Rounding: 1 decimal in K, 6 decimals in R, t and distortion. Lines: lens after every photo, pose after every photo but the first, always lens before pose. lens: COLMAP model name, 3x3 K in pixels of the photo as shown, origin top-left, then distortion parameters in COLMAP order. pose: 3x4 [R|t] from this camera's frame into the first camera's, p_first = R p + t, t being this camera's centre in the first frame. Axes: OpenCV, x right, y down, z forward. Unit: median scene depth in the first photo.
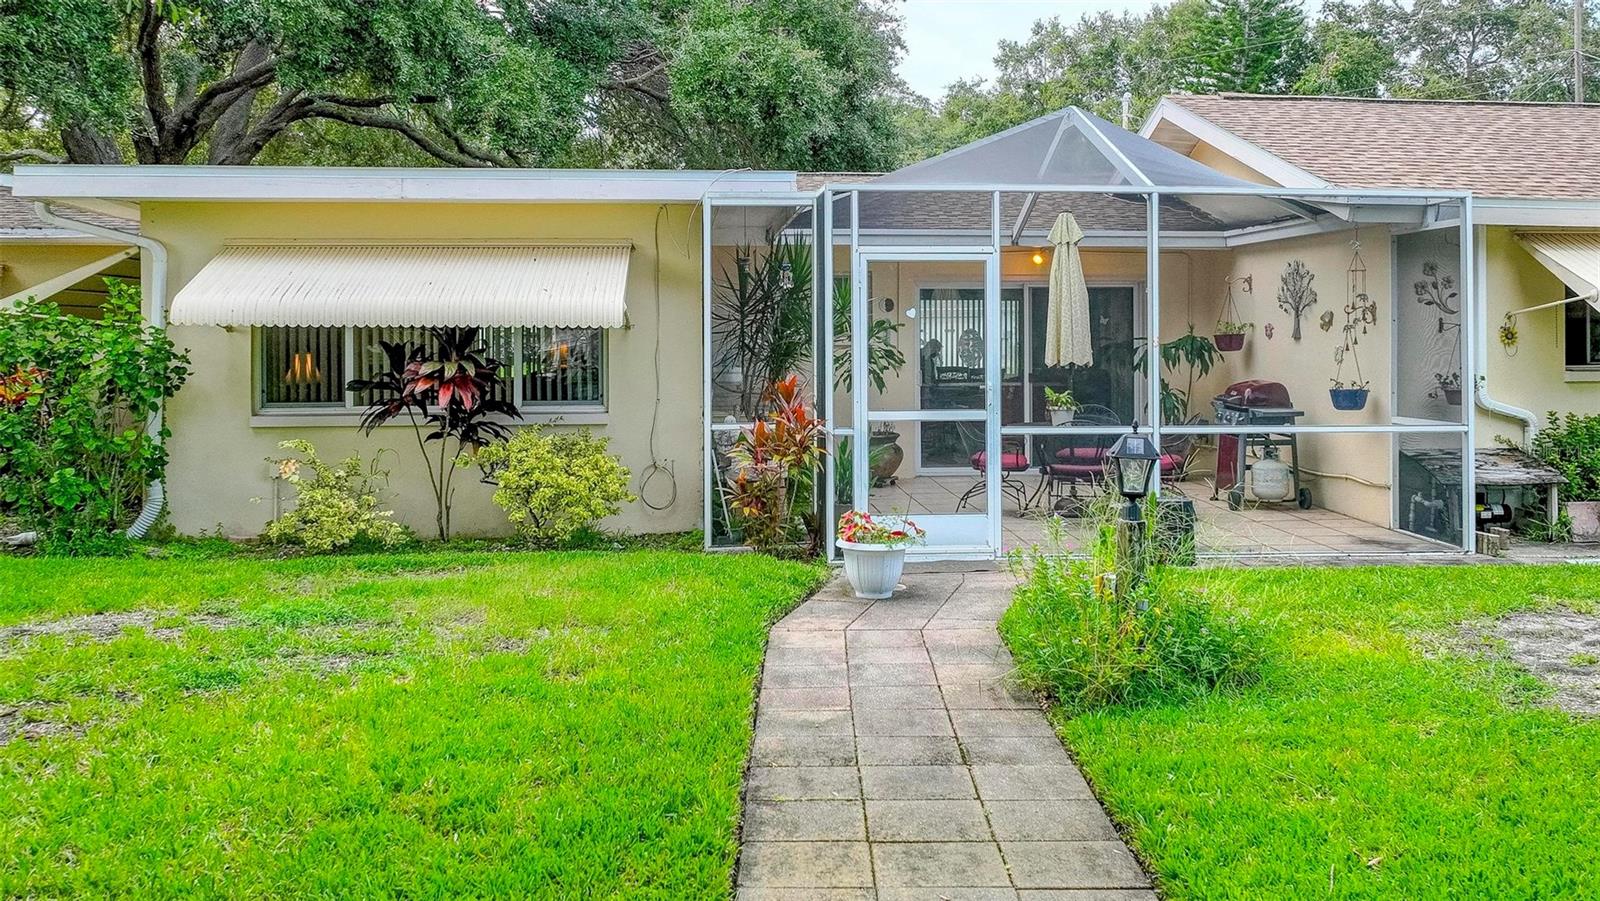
lens RADIAL K [[1191.1, 0, 800.0], [0, 1191.1, 450.5], [0, 0, 1]] dist [-0.001520, 0.000549]
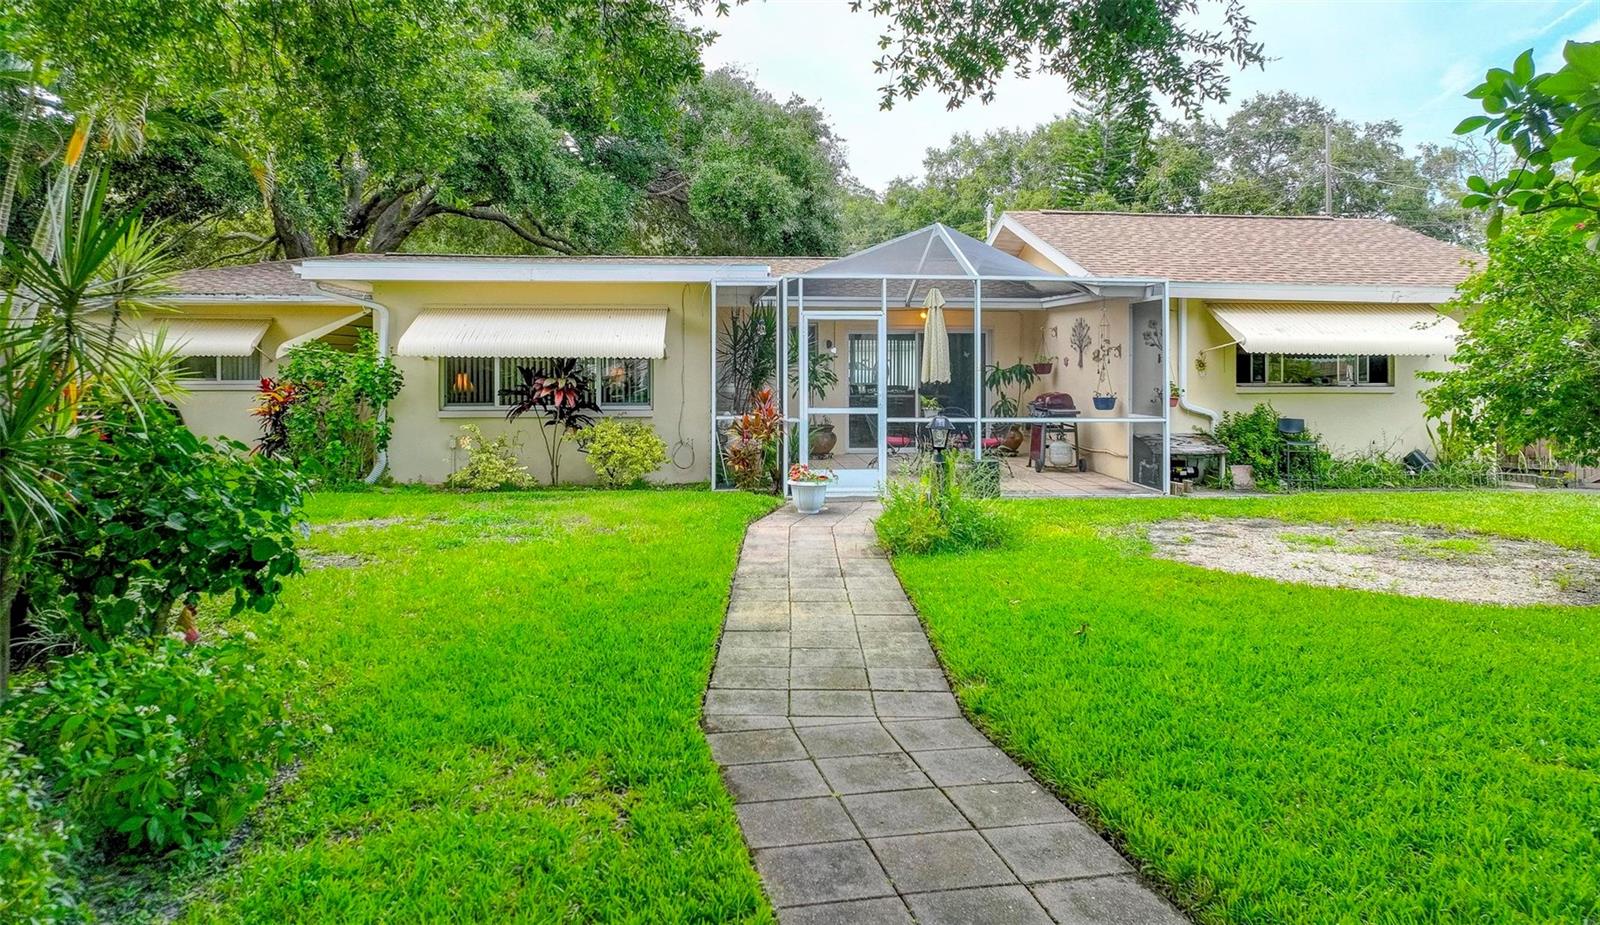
lens RADIAL K [[1072.0, 0, 800.0], [0, 1072.0, 462.5], [0, 0, 1]] dist [0.001037, 0.000126]
pose [[0.999981, 0.002603, 0.005596, 0.033928], [-0.002582, 0.999989, -0.003802, 0.045963], [-0.005606, 0.003788, 0.999977, -0.483954]]
